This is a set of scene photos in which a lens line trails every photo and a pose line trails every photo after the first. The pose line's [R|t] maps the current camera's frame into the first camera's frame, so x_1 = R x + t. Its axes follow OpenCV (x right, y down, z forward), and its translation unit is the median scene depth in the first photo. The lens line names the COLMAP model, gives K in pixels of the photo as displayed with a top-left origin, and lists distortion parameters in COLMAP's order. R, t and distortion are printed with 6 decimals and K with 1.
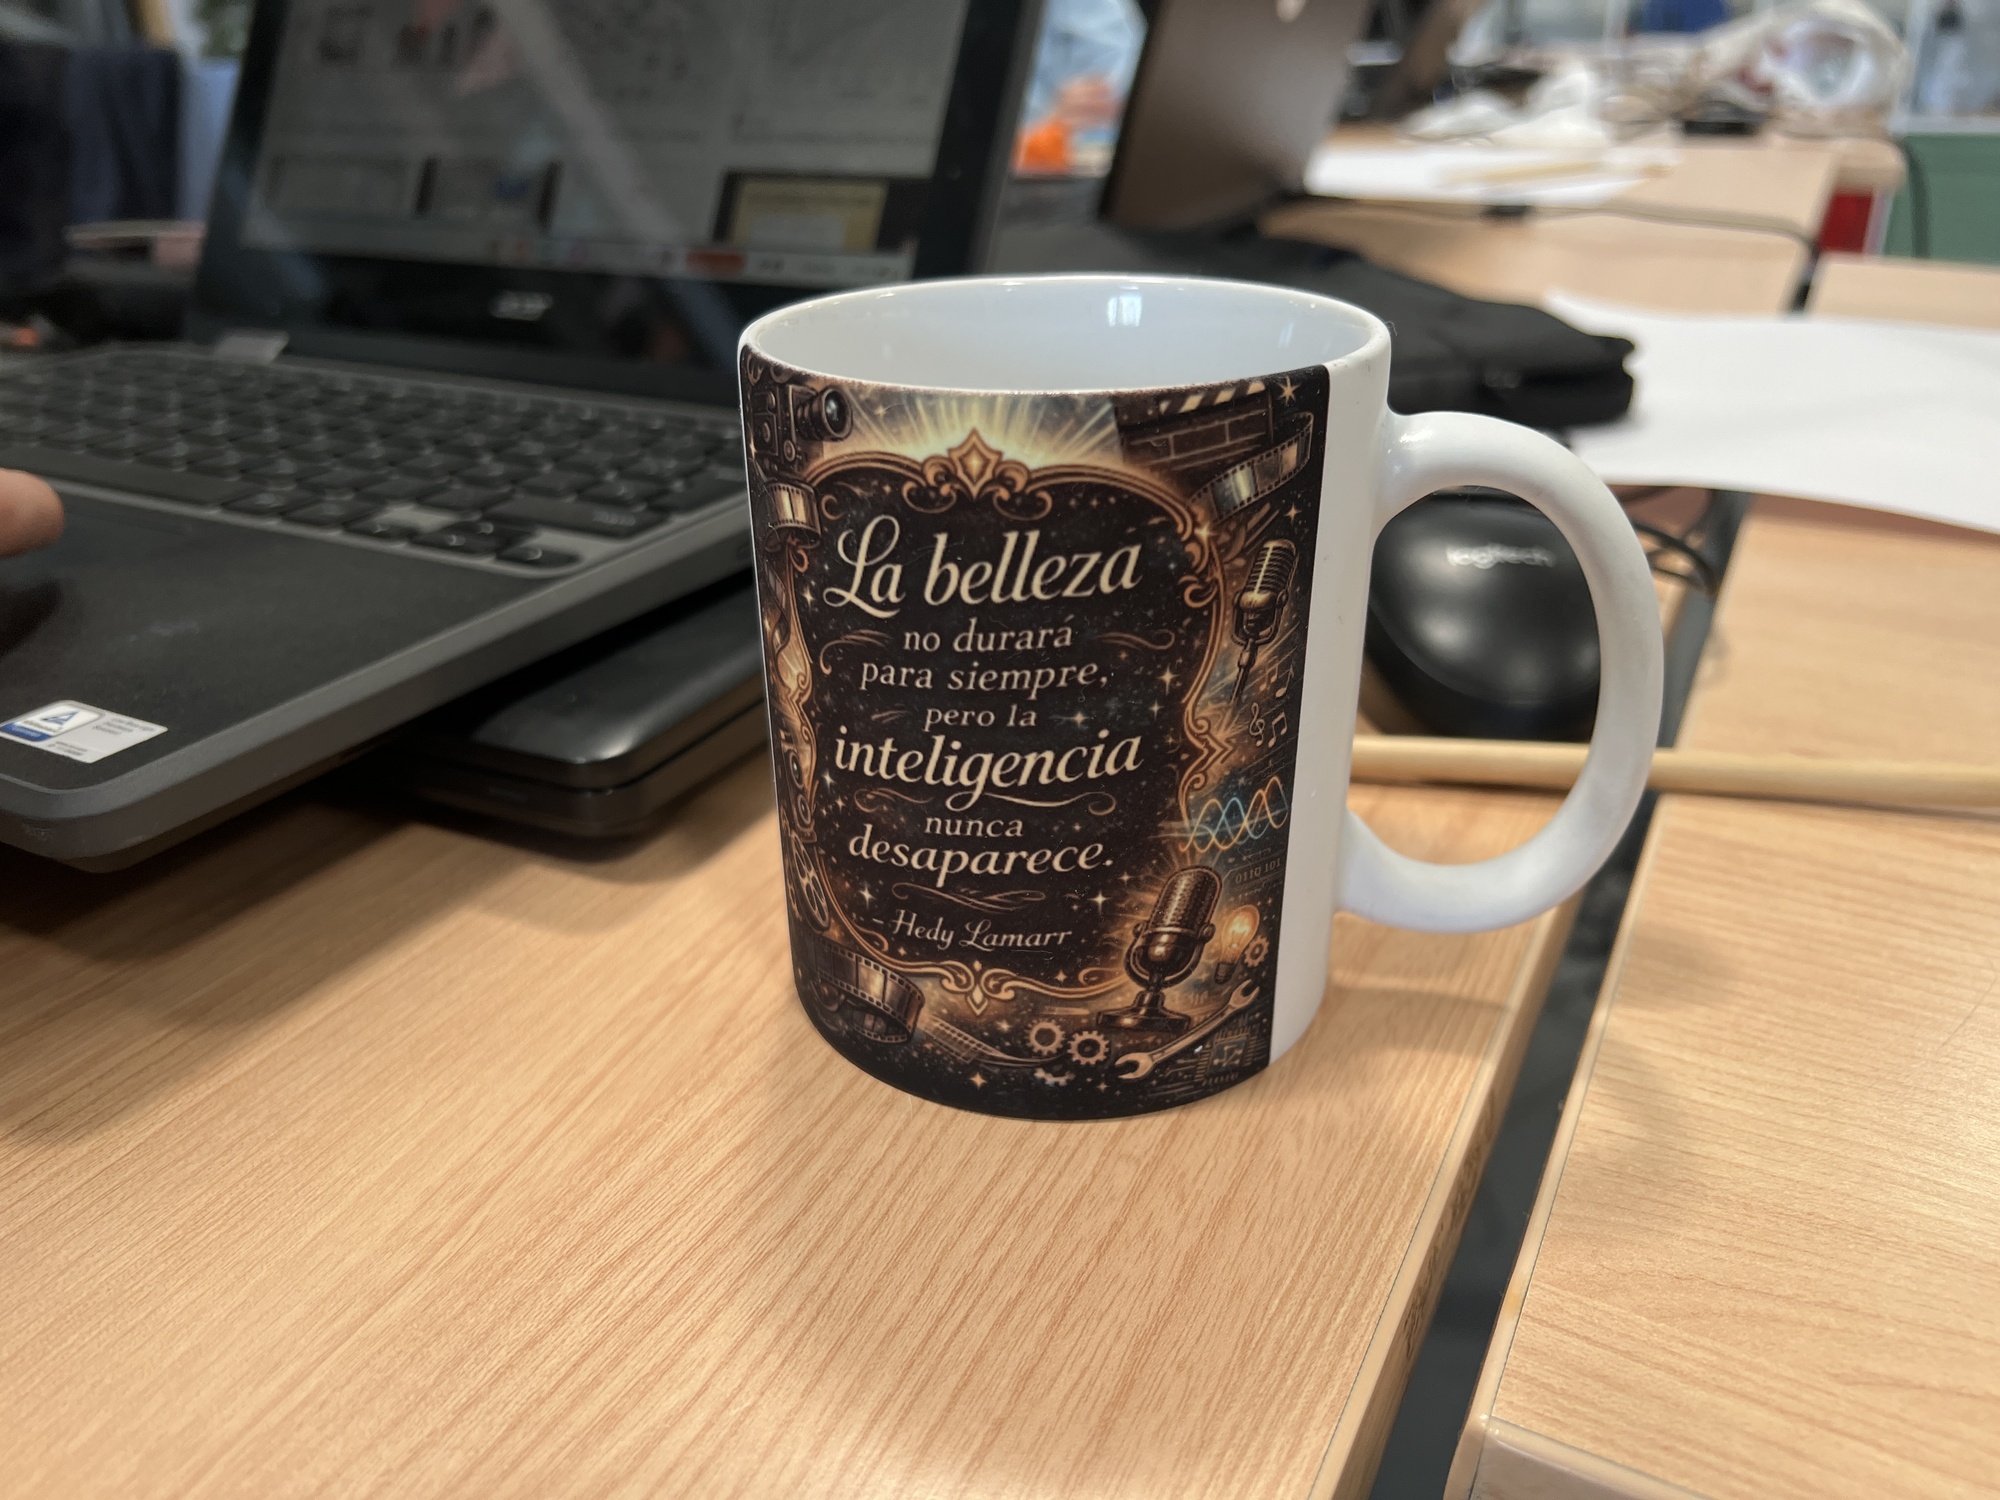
lens RADIAL K [[1590.9, 0, 1009.5], [0, 1590.9, 739.0], [0, 0, 1]] dist [0.018017, -0.053078]
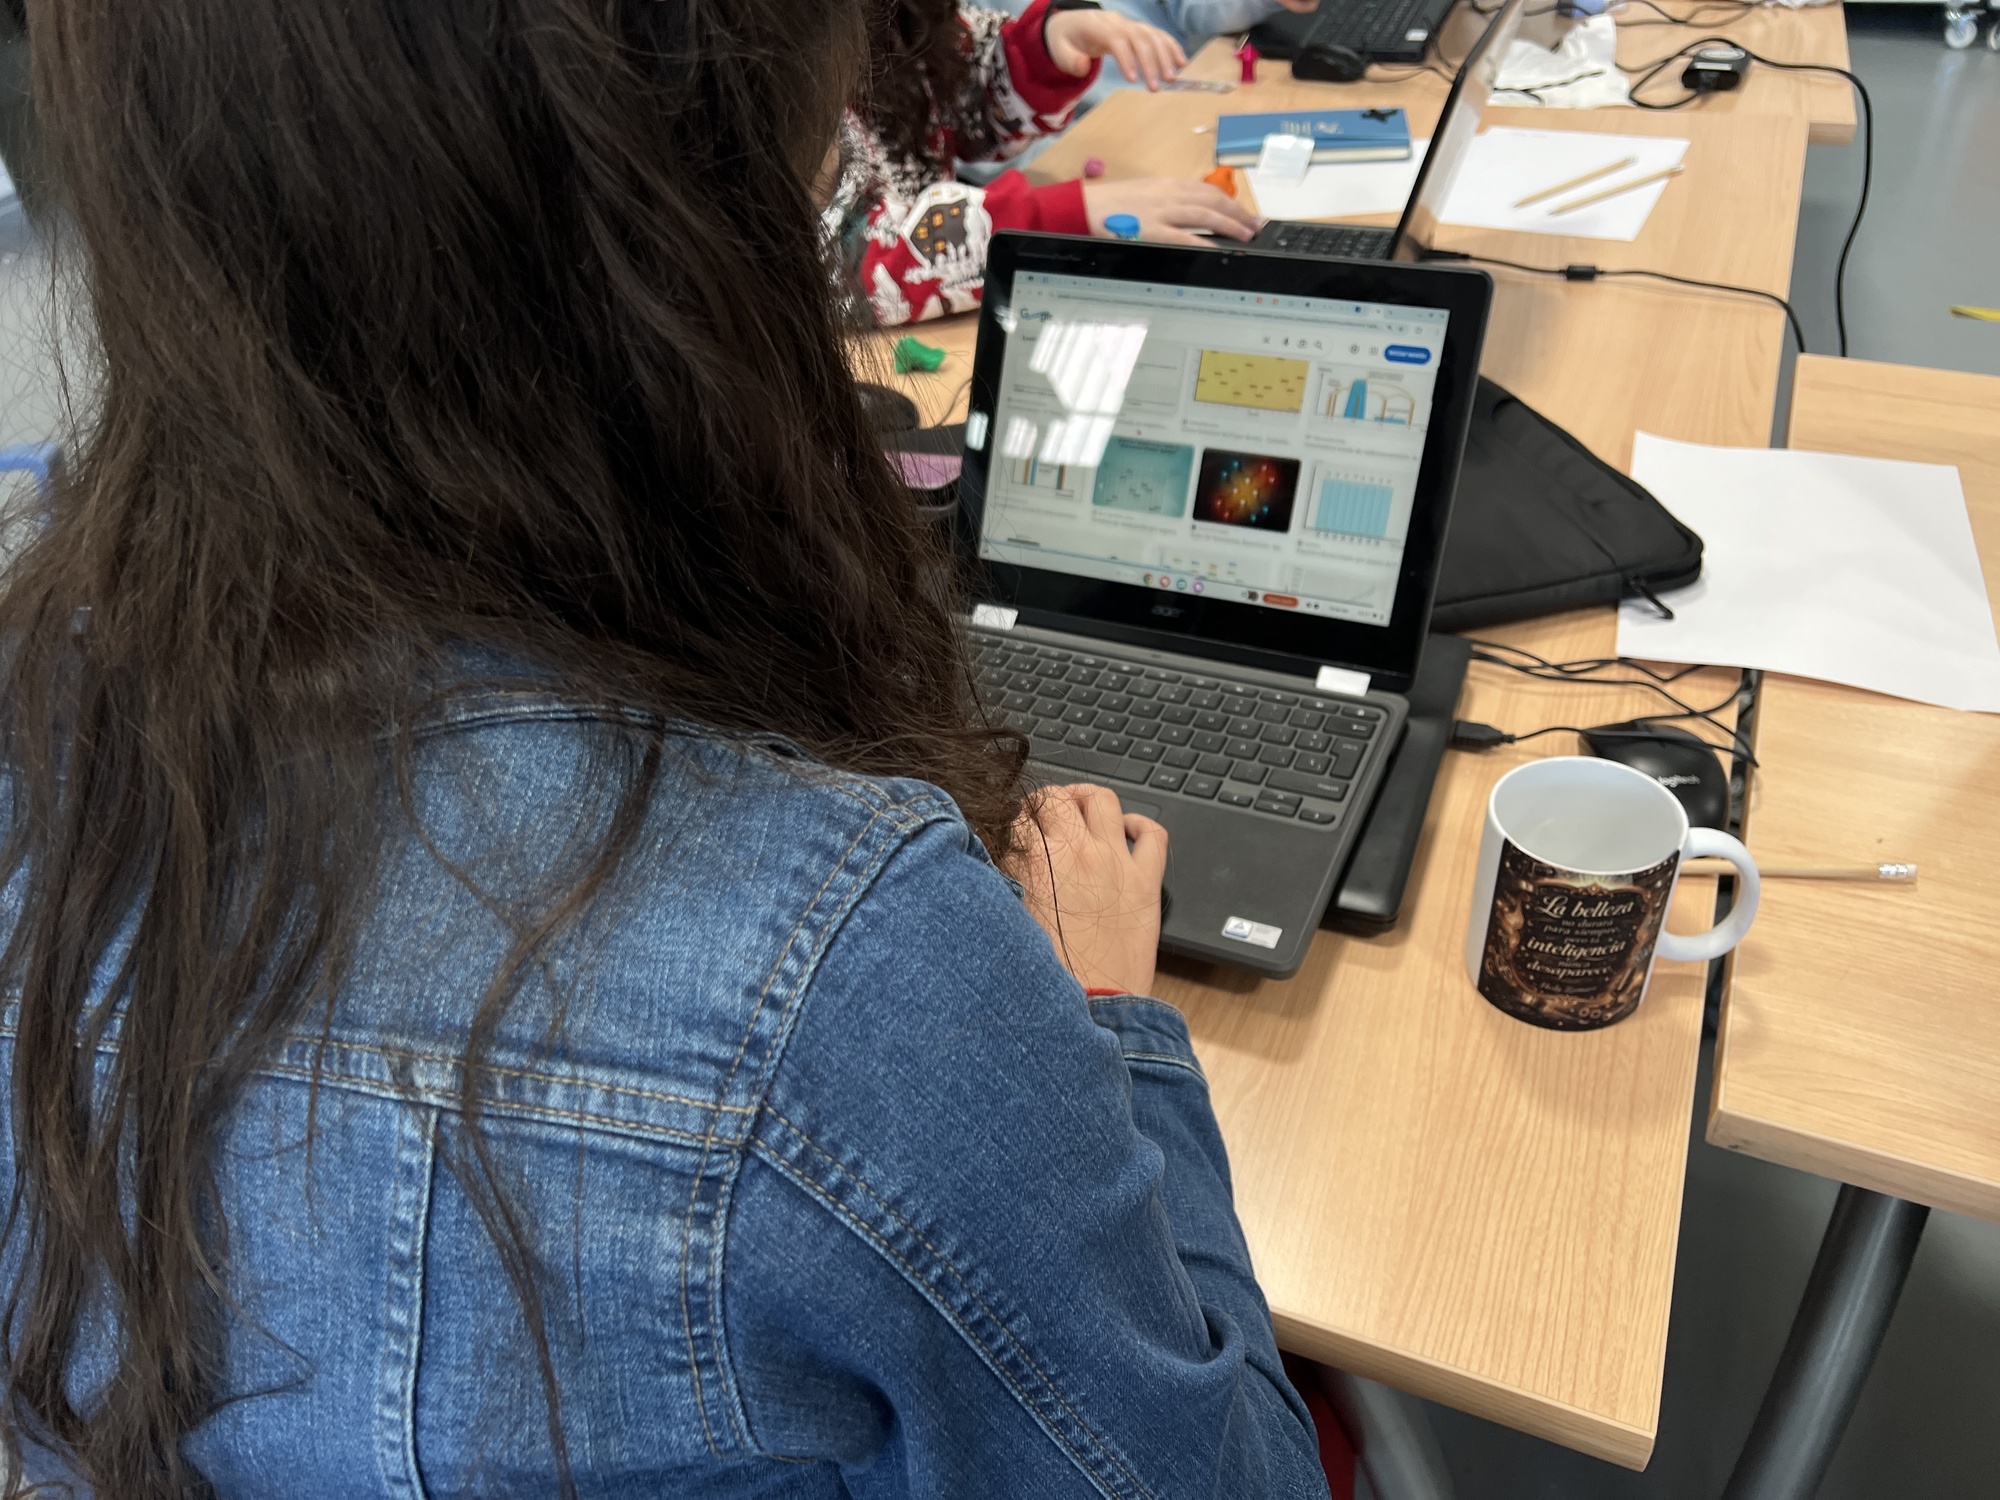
lens RADIAL K [[1590.9, 0, 992.9], [0, 1590.9, 757.2], [0, 0, 1]] dist [0.018017, -0.053078]
pose [[0.996575, -0.081701, 0.012780, -1.311823], [0.077128, 0.974067, 0.212710, -1.241795], [-0.029827, -0.210995, 0.977032, -2.334340]]
